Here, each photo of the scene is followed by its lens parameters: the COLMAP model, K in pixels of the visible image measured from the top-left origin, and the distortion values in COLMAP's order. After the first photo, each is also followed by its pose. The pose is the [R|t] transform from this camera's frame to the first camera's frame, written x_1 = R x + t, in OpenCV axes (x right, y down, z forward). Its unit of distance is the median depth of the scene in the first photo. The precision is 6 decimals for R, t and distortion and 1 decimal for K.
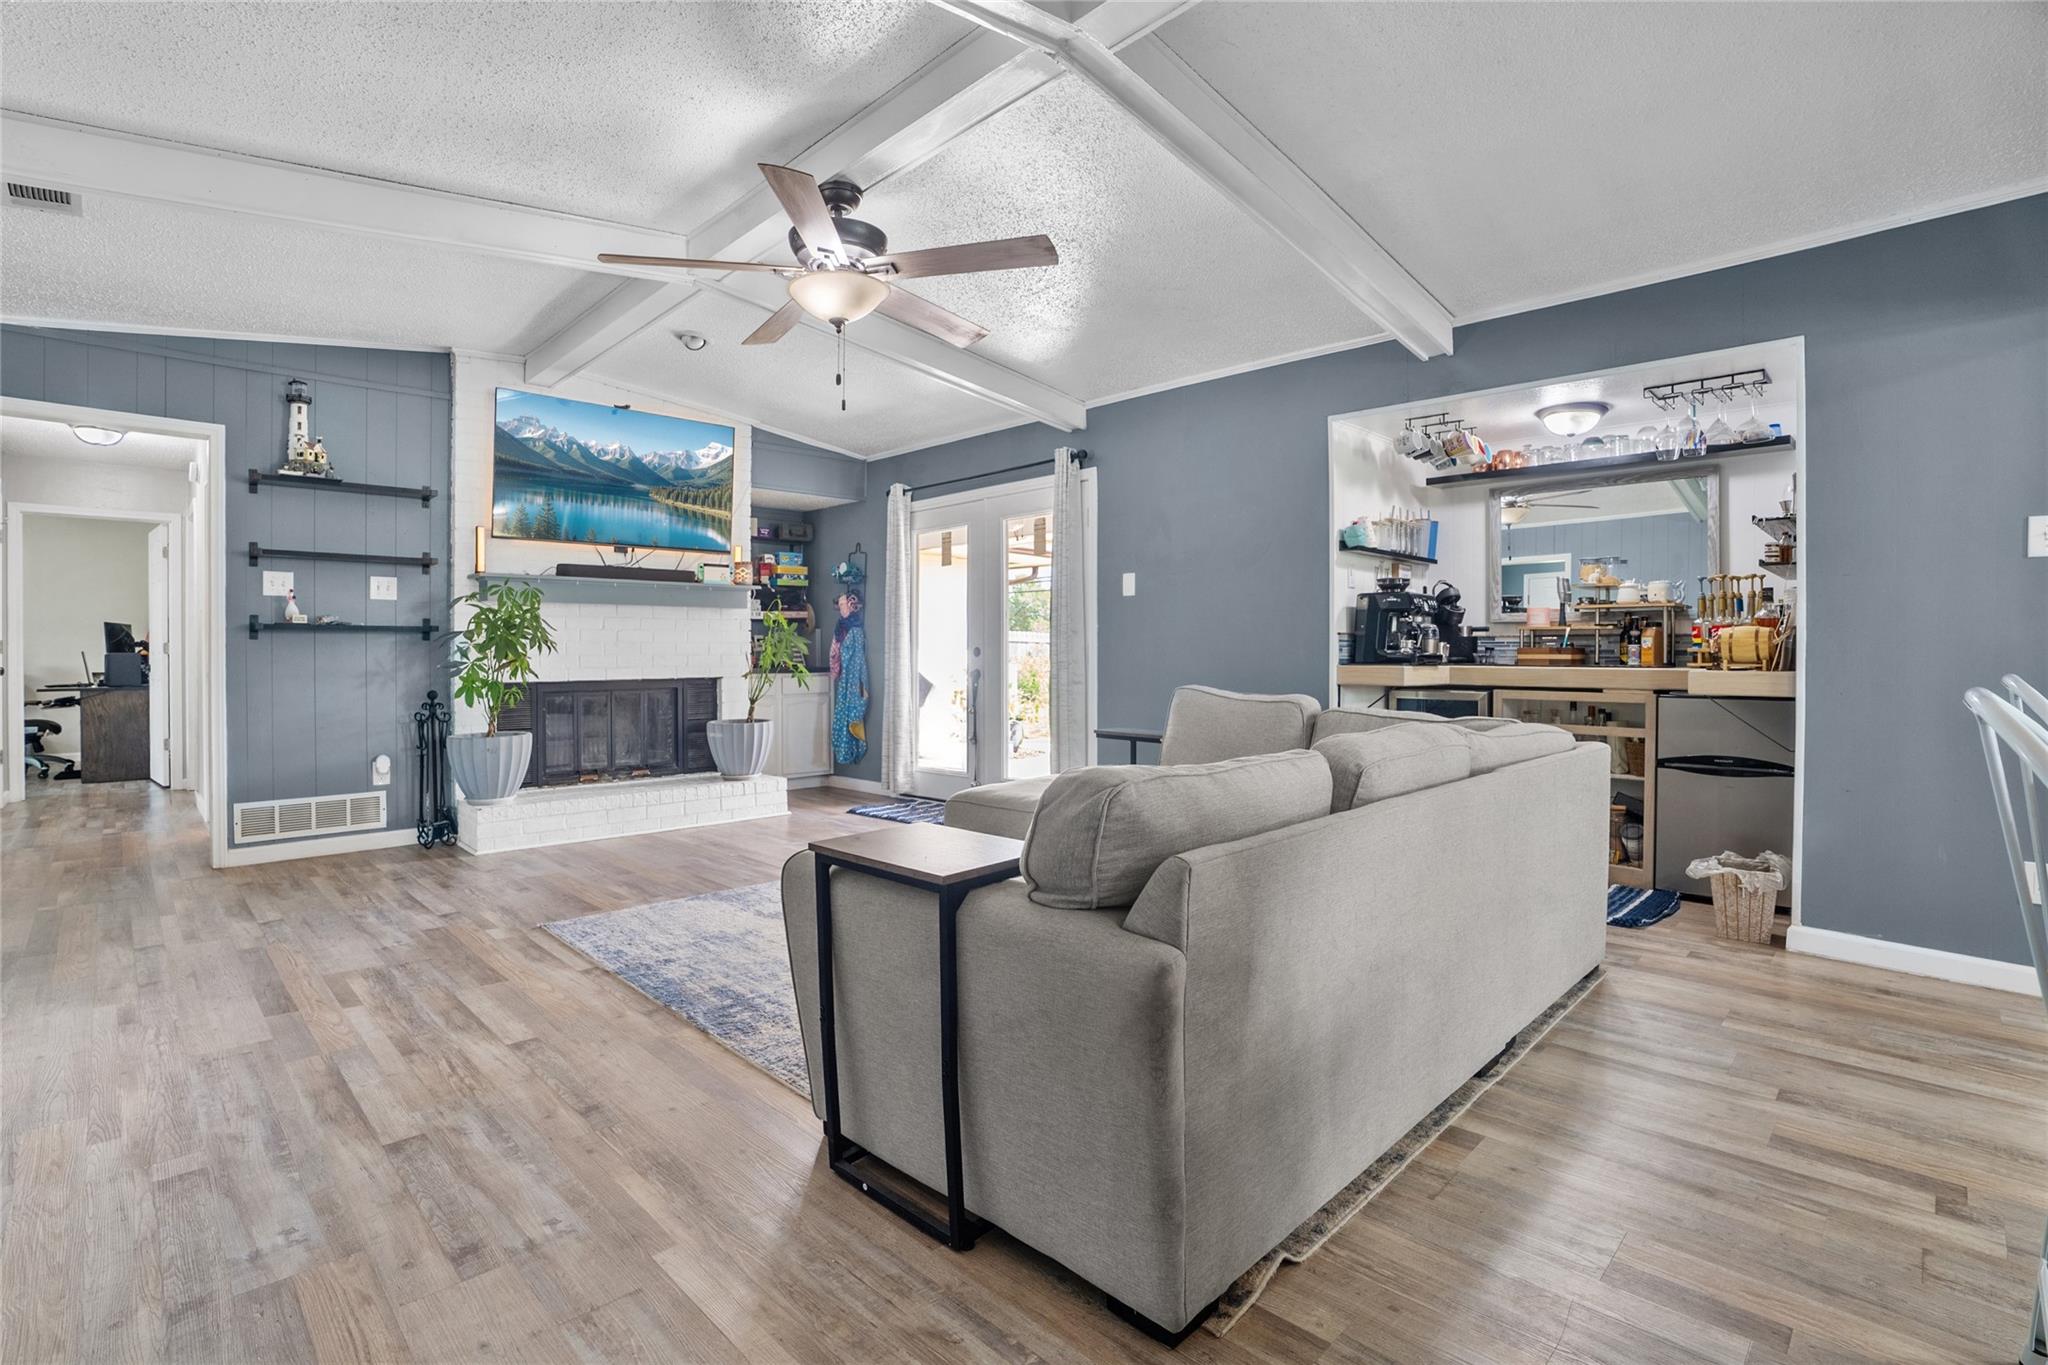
lens RADIAL K [[957.7, 0, 1011.1], [0, 957.7, 676.7], [0, 0, 1]] dist [-0.070853, 0.027494]
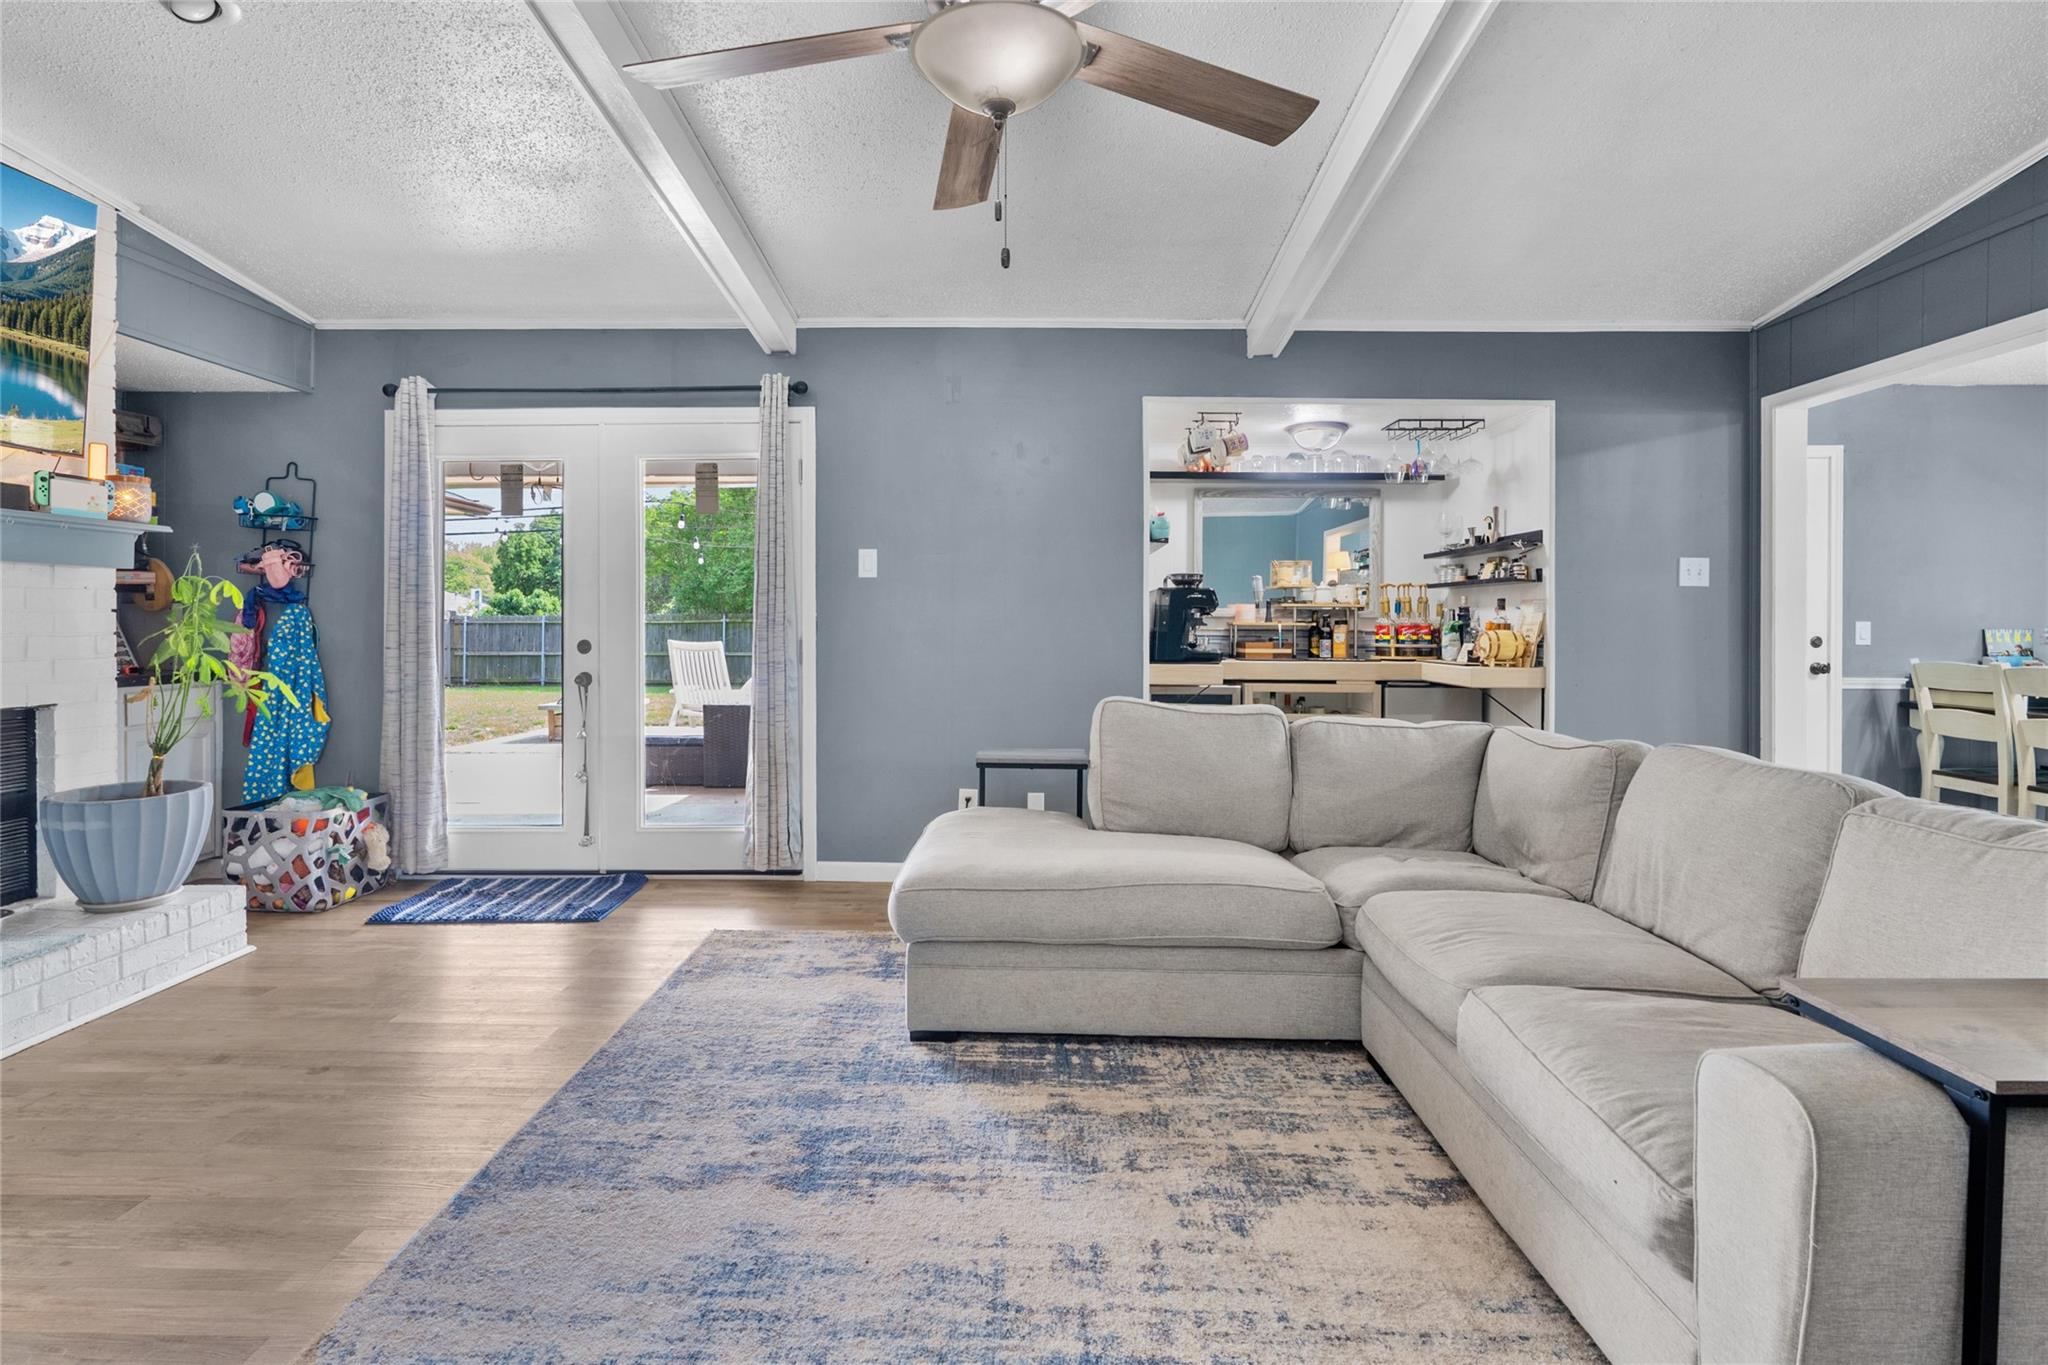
lens RADIAL K [[967.9, 0, 1008.5], [0, 967.9, 634.6], [0, 0, 1]] dist [-0.003949, -0.000050]
pose [[0.711930, -0.004182, 0.702238, -0.379859], [0.012652, 0.999896, -0.006872, -0.032651], [-0.702137, 0.013777, 0.711909, 0.373177]]
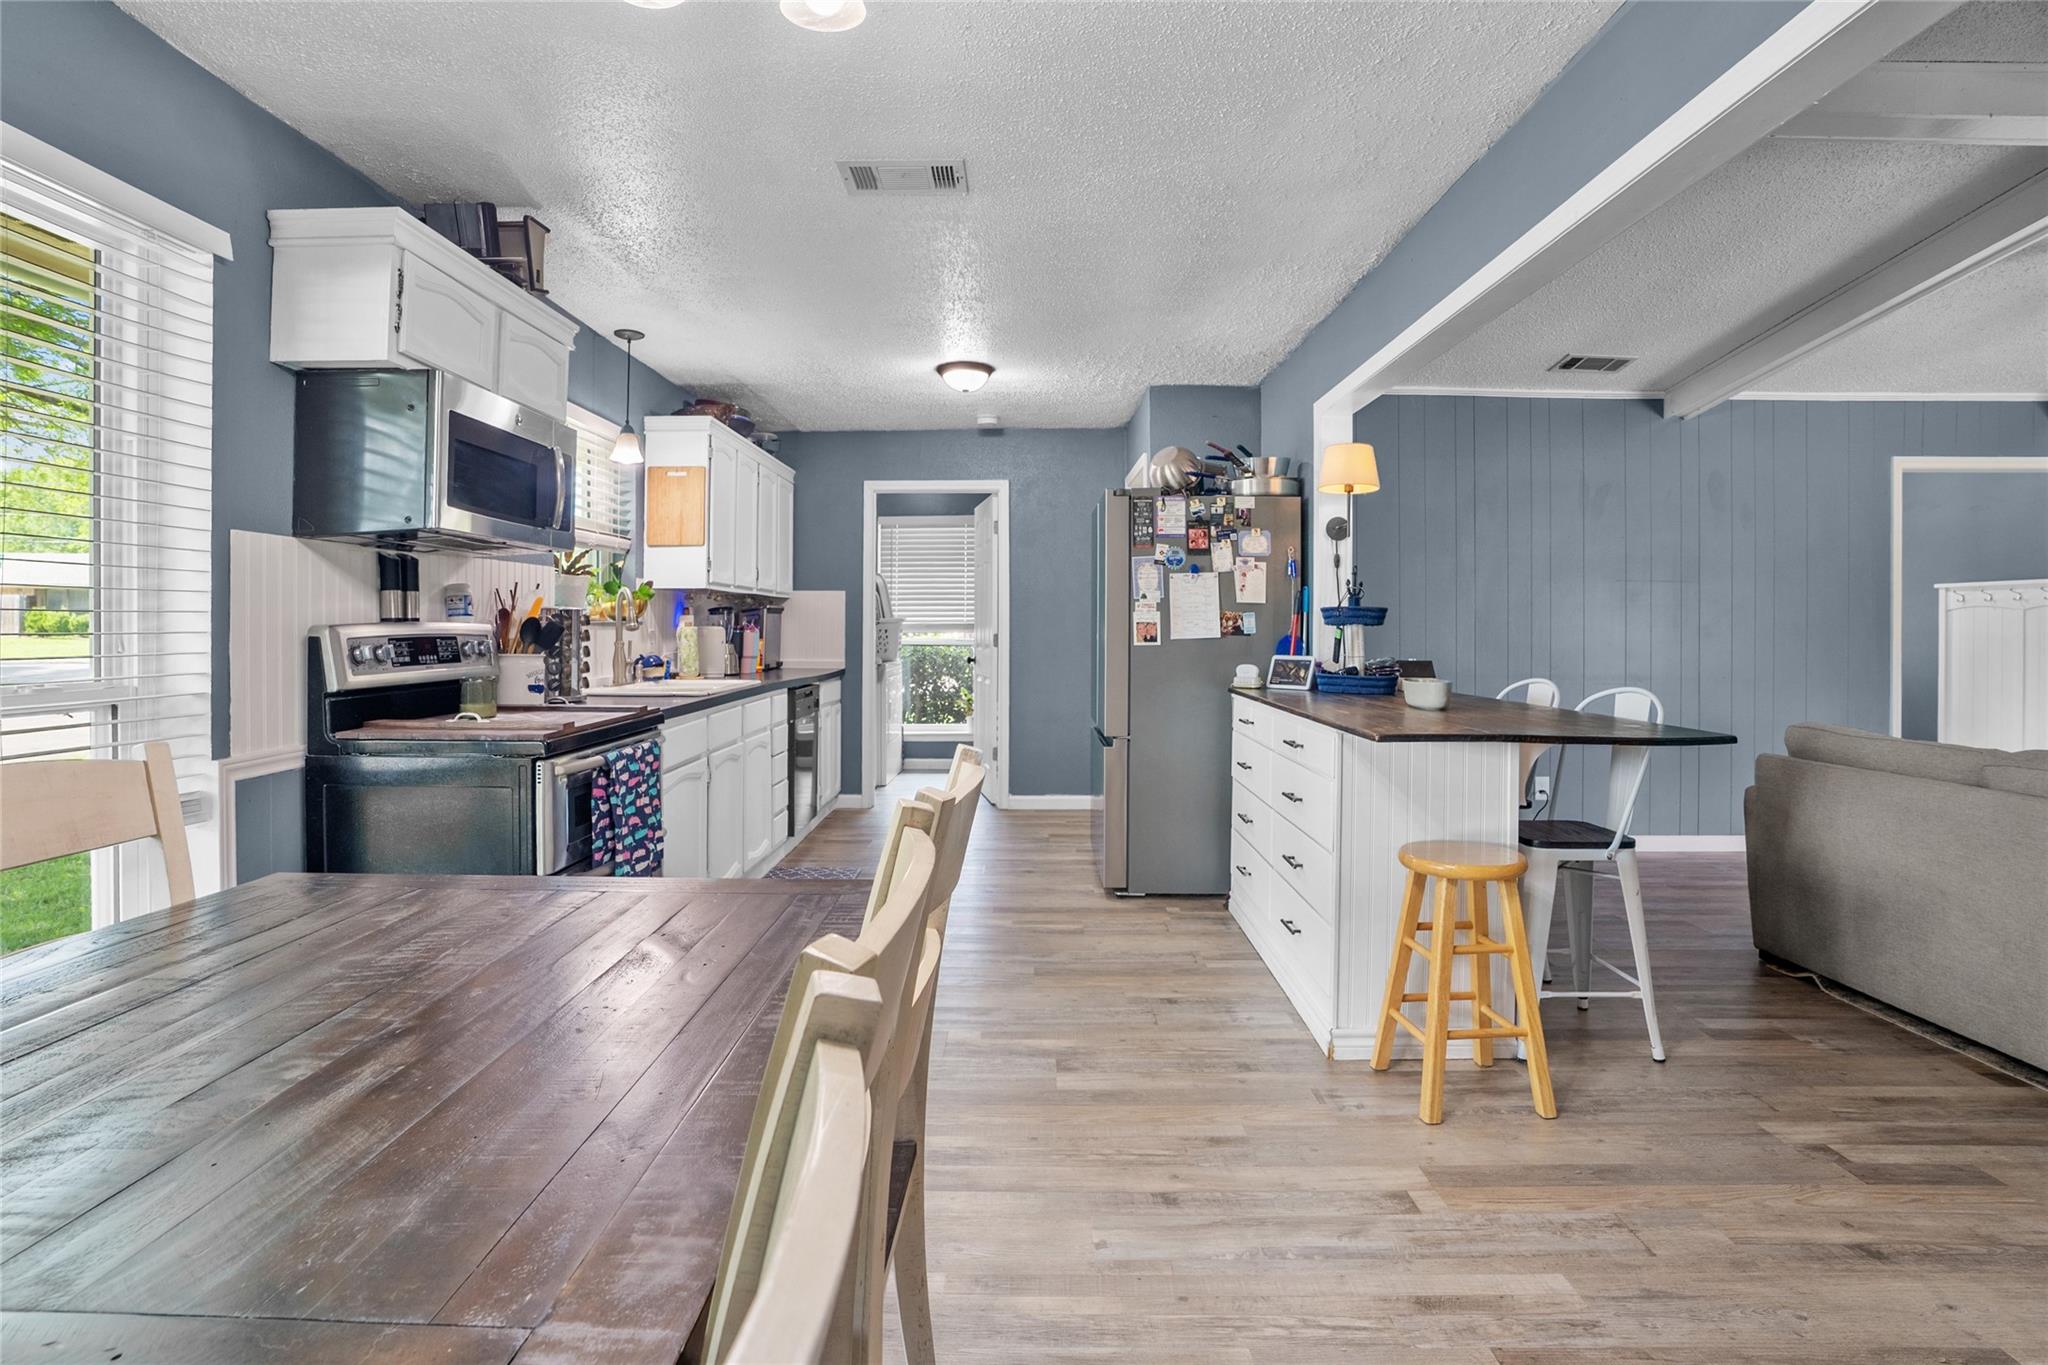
lens RADIAL K [[973.7, 0, 1014.3], [0, 973.7, 625.5], [0, 0, 1]] dist [-0.052684, 0.019757]
pose [[-0.705251, -0.005092, -0.708940, 0.914877], [-0.024458, 0.999554, 0.017151, -0.037033], [0.708536, 0.029435, -0.705061, 0.374032]]
